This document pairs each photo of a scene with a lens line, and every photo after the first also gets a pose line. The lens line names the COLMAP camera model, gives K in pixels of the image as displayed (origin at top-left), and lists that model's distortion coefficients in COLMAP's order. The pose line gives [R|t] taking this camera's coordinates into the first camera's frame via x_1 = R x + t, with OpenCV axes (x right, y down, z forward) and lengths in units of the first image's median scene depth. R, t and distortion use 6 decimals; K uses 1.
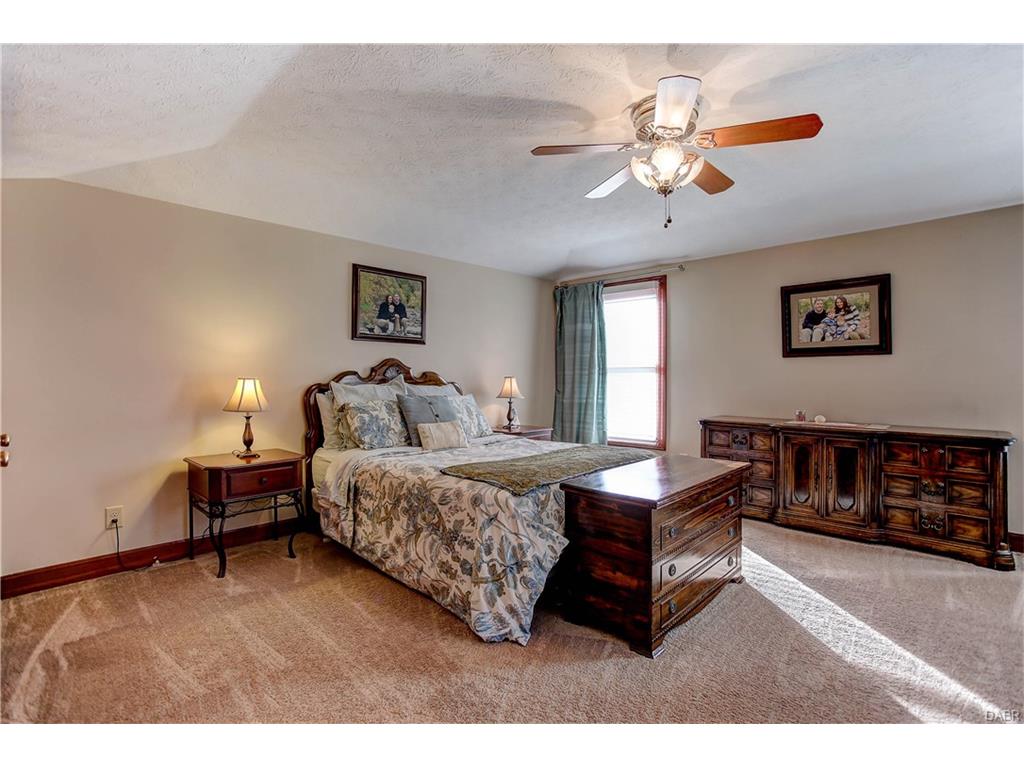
lens RADIAL K [[500.4, 0, 516.2], [0, 500.4, 381.4], [0, 0, 1]] dist [-0.048798, 0.026131]
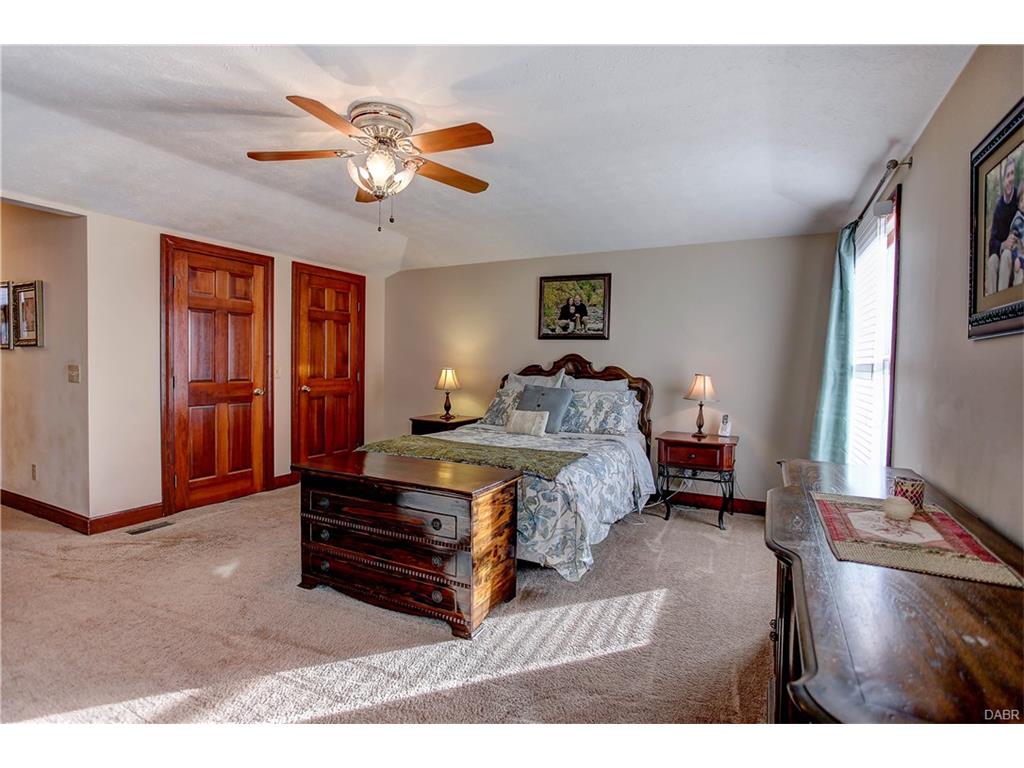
lens RADIAL K [[500.4, 0, 516.0], [0, 500.4, 377.9], [0, 0, 1]] dist [-0.048798, 0.026131]
pose [[0.280804, 0.034247, -0.959154, 0.804908], [-0.025013, 0.999285, 0.028357, -0.020608], [0.959439, 0.016029, 0.281460, 0.563212]]
